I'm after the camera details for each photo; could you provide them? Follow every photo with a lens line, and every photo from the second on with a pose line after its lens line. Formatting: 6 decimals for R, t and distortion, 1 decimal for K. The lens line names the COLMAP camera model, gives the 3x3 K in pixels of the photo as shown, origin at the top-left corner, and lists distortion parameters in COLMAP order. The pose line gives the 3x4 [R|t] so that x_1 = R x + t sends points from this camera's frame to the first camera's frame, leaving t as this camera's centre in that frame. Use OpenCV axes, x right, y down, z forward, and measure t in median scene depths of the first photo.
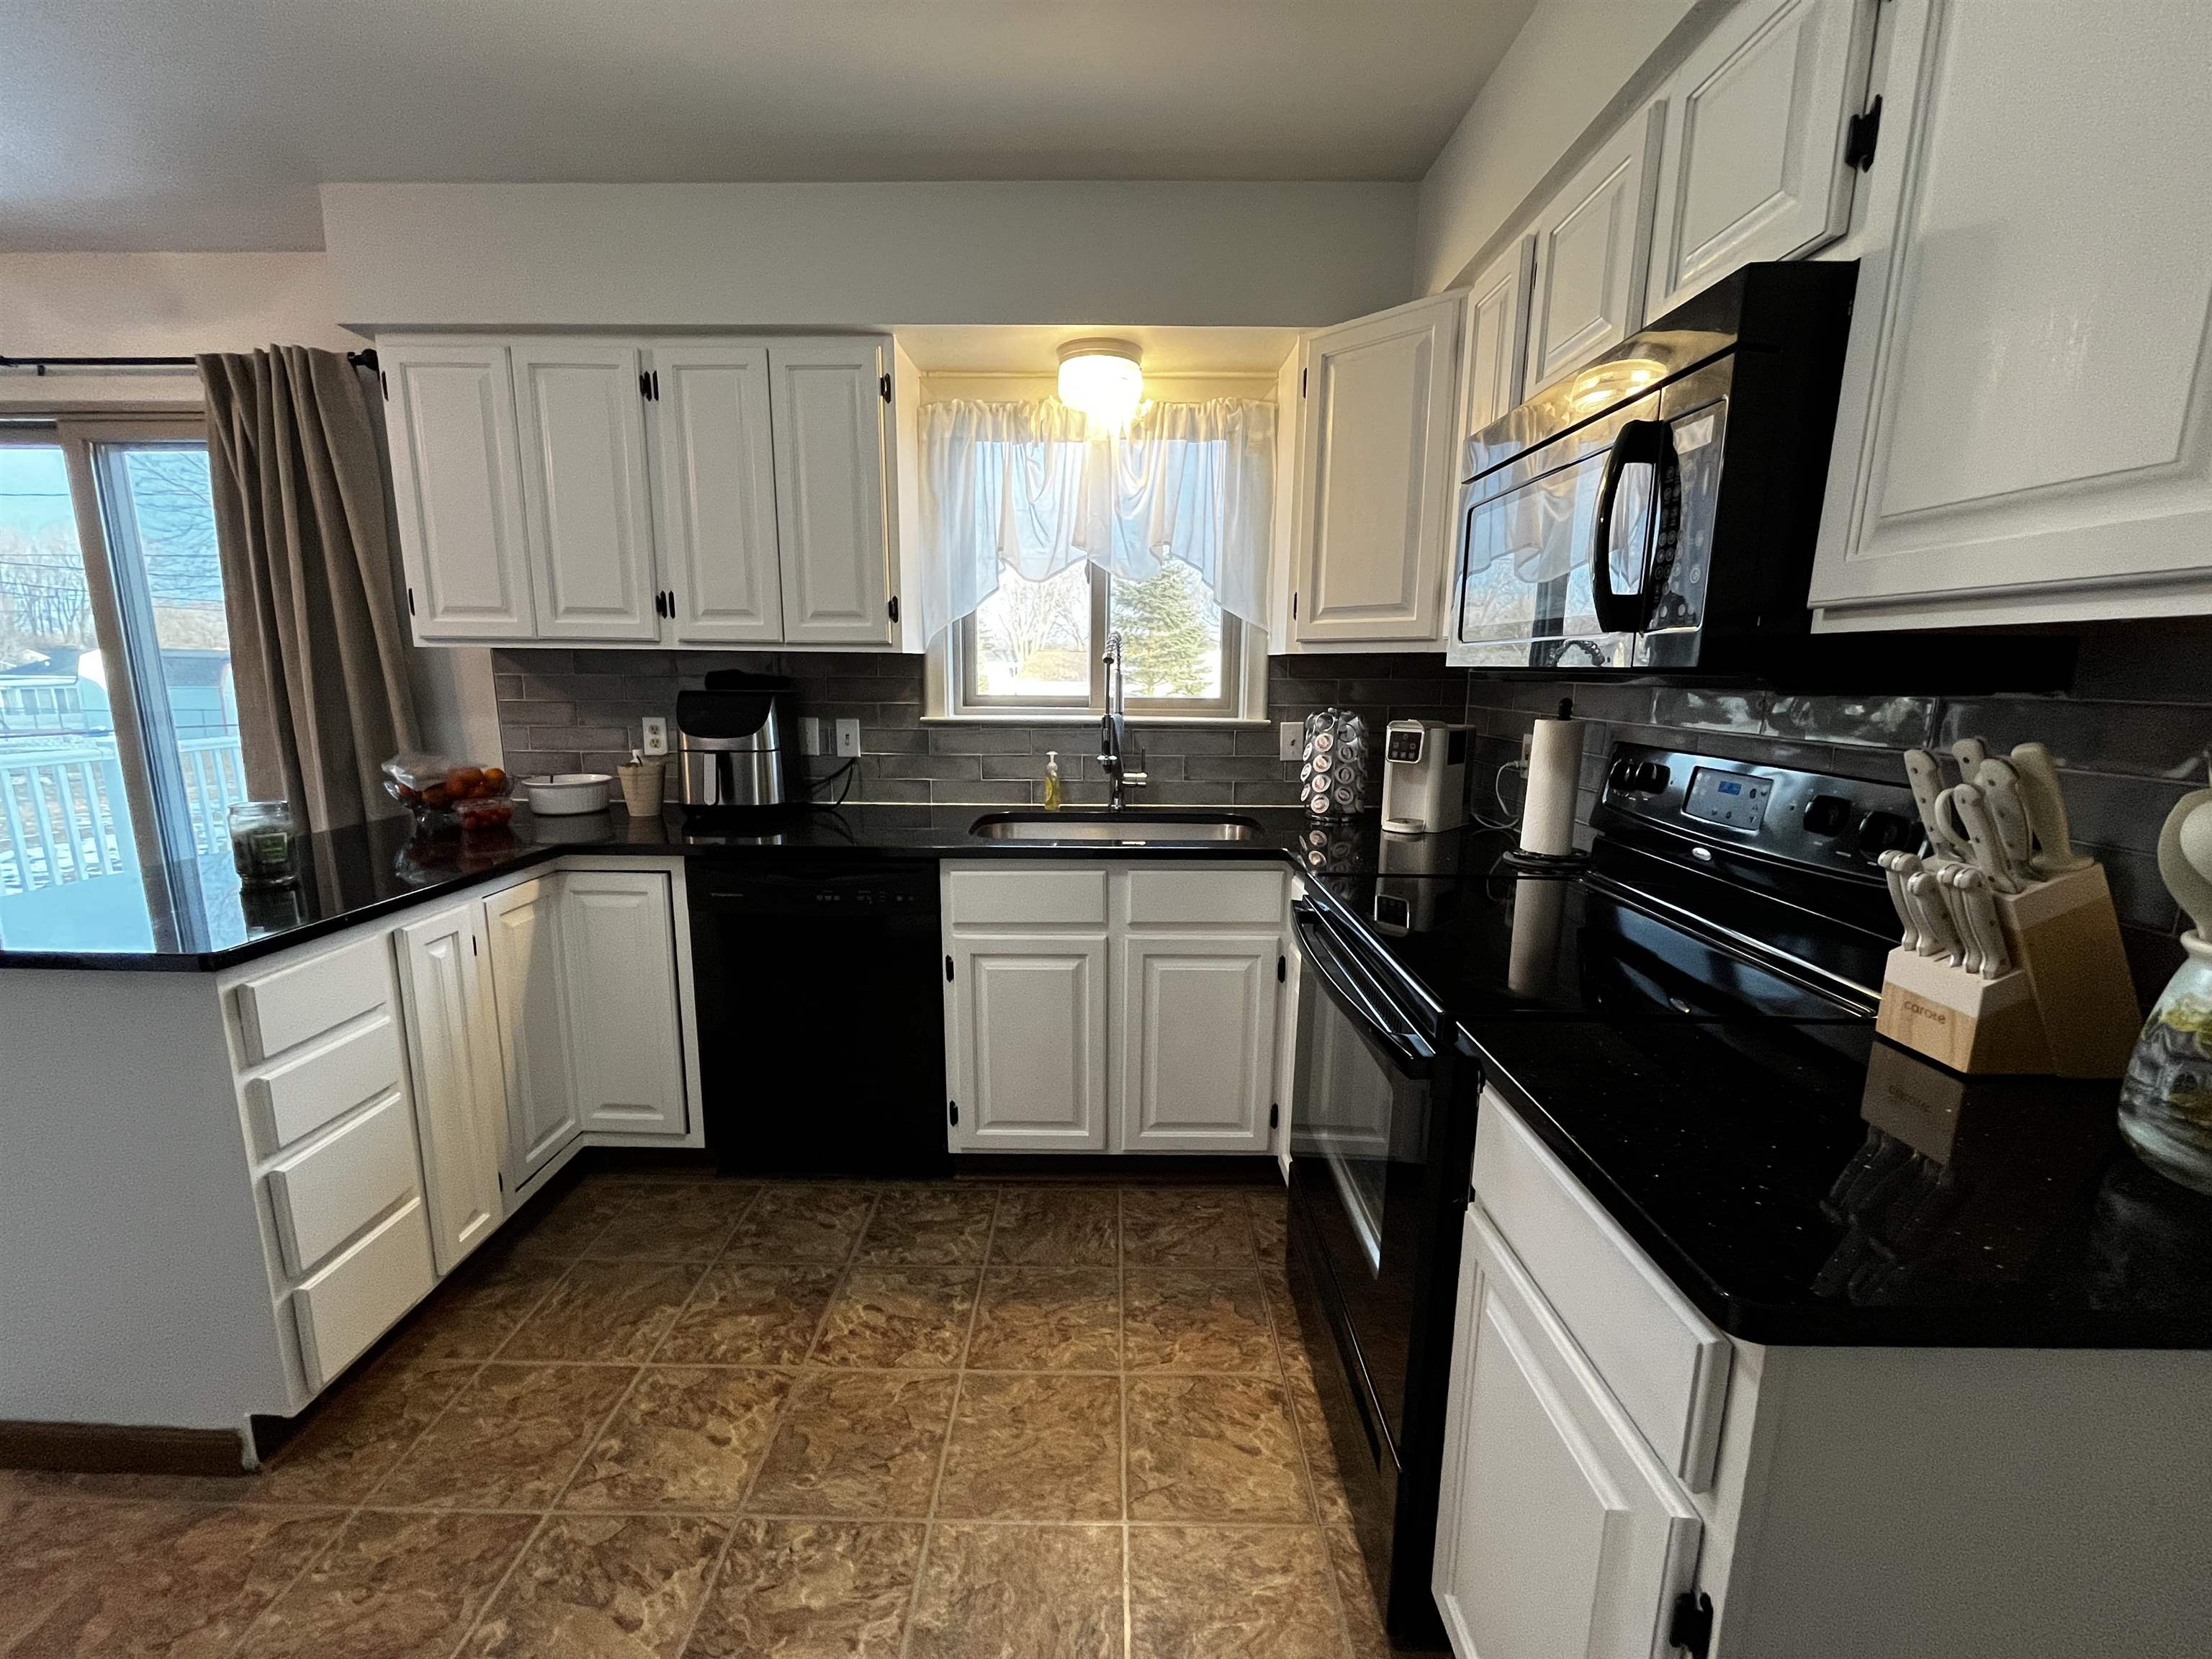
lens RADIAL K [[901.7, 0, 1098.7], [0, 901.7, 830.9], [0, 0, 1]] dist [-0.003581, -0.000101]
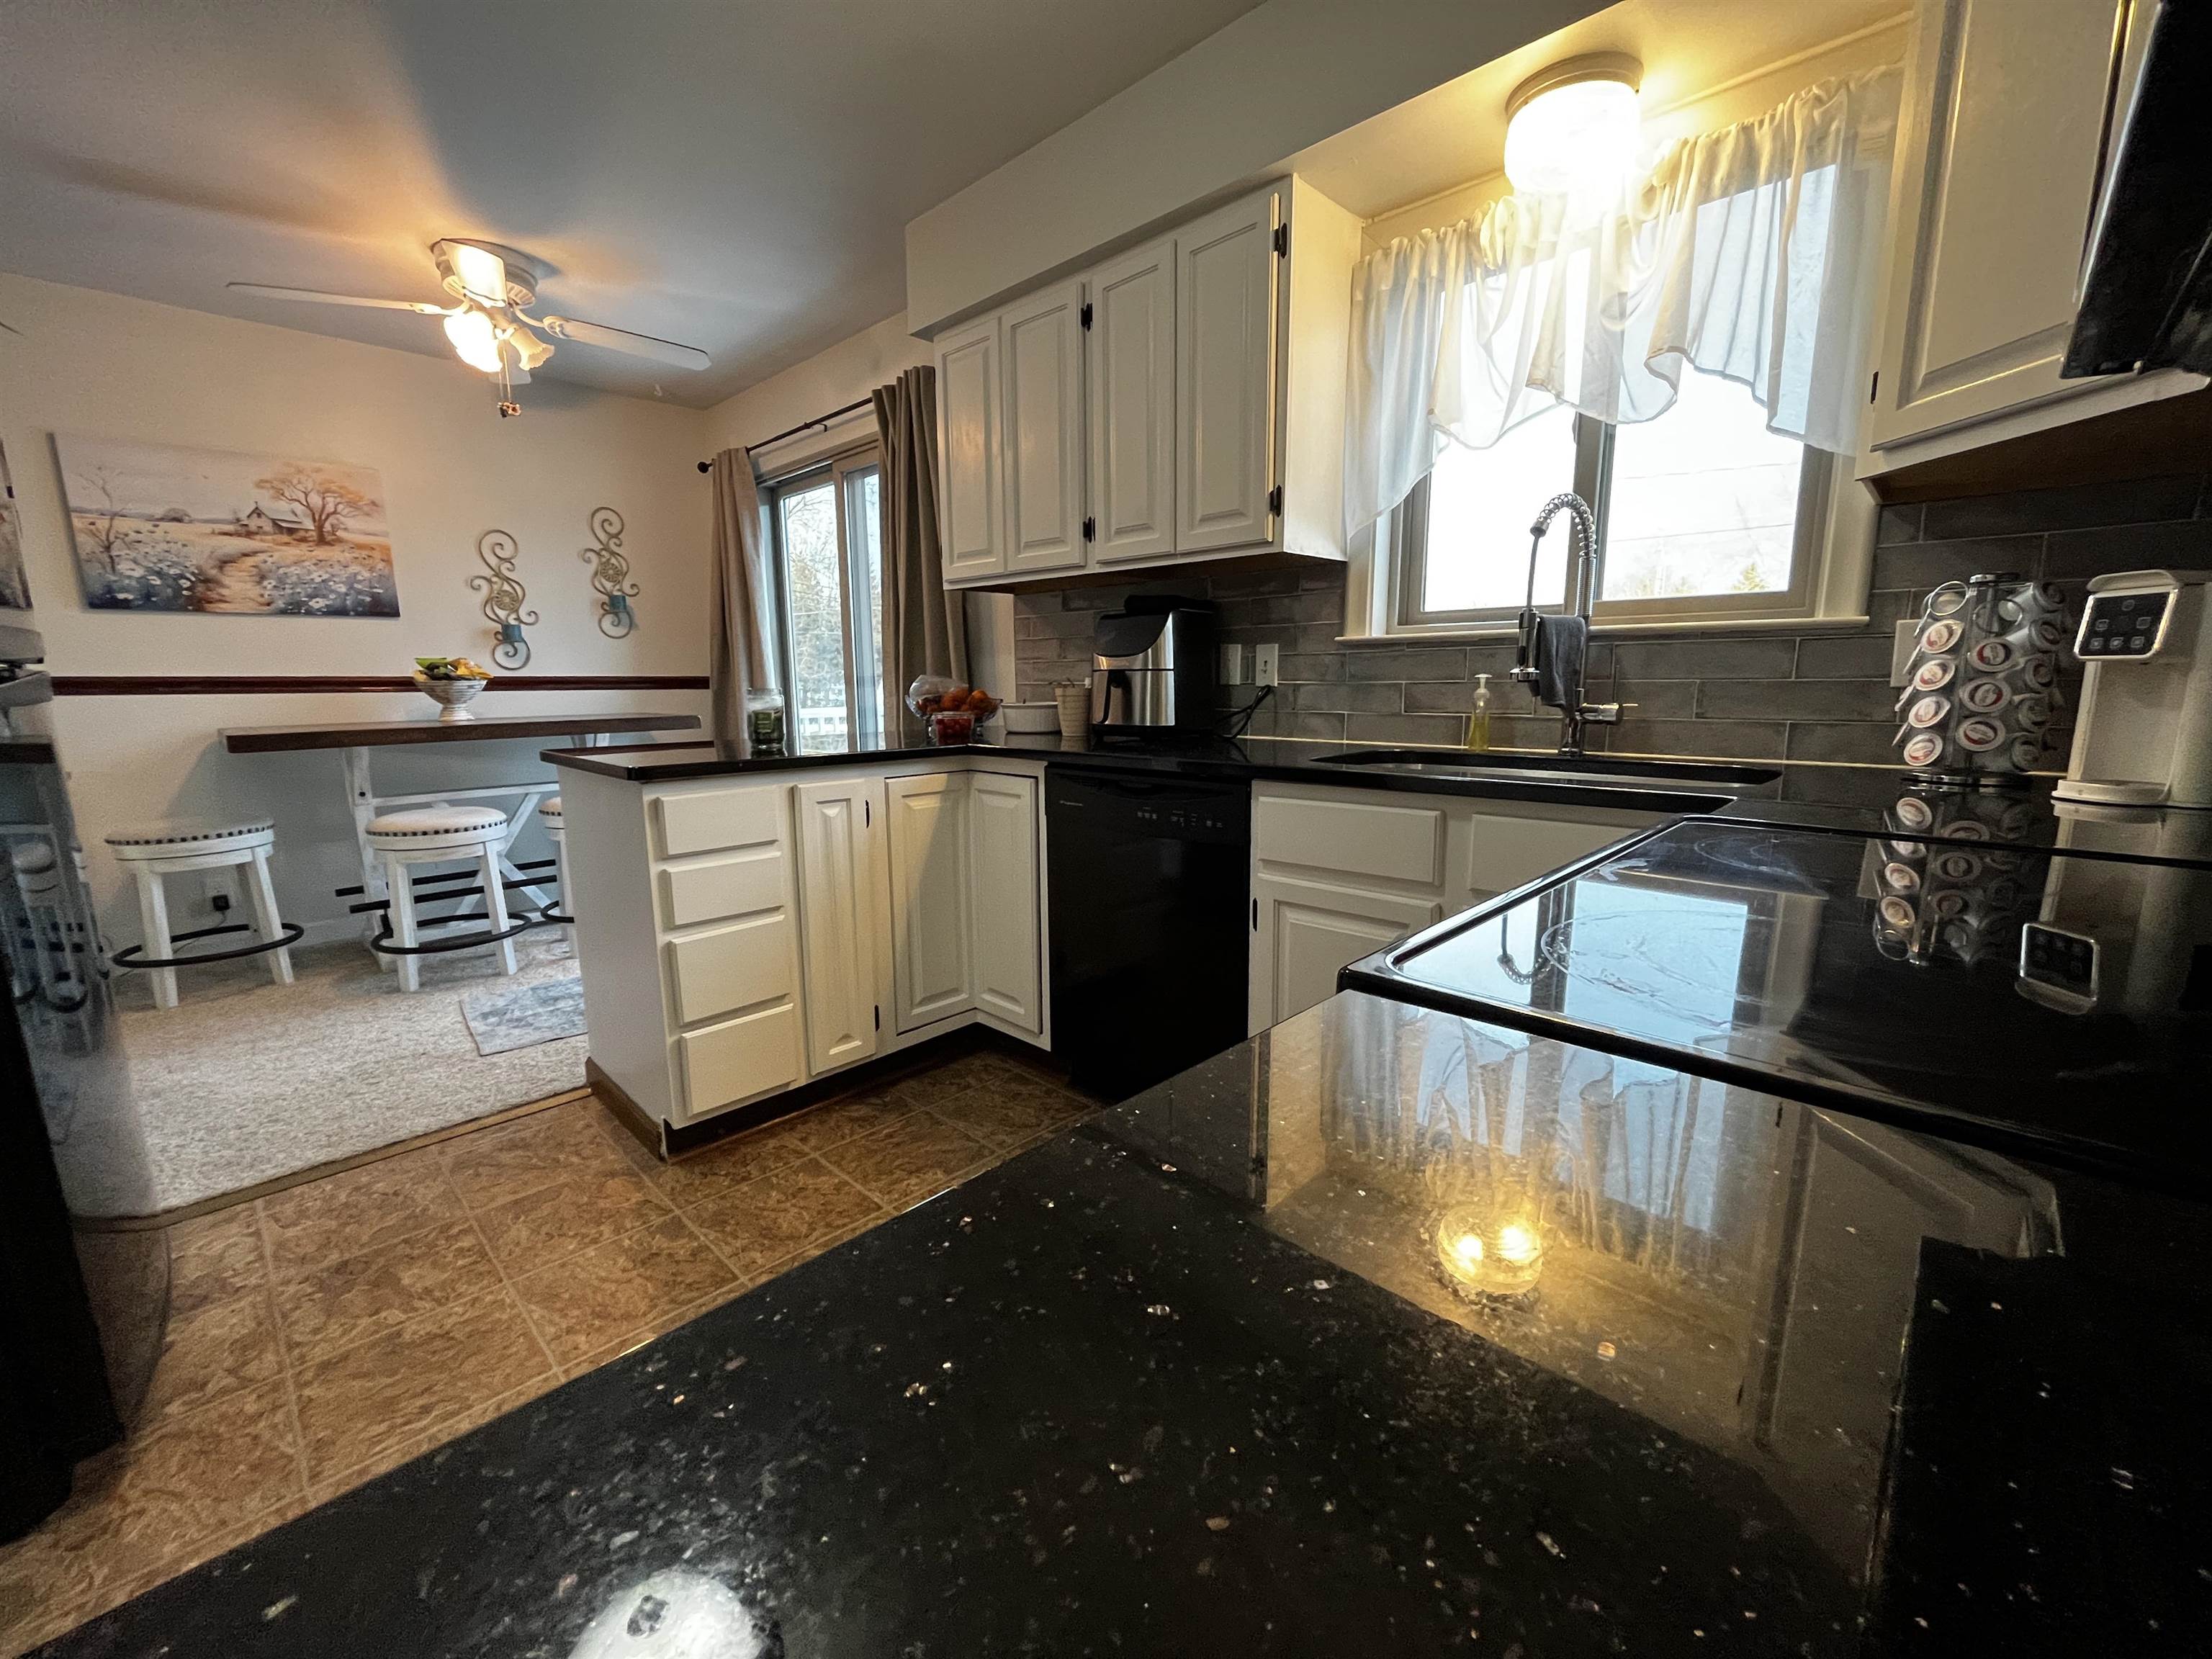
lens RADIAL K [[901.7, 0, 1098.7], [0, 901.7, 830.9], [0, 0, 1]] dist [-0.003581, -0.000101]
pose [[0.723610, 0.102467, -0.682560, 0.284860], [-0.110421, 0.993368, 0.032064, 0.063065], [0.681319, 0.052167, 0.730126, 0.277652]]
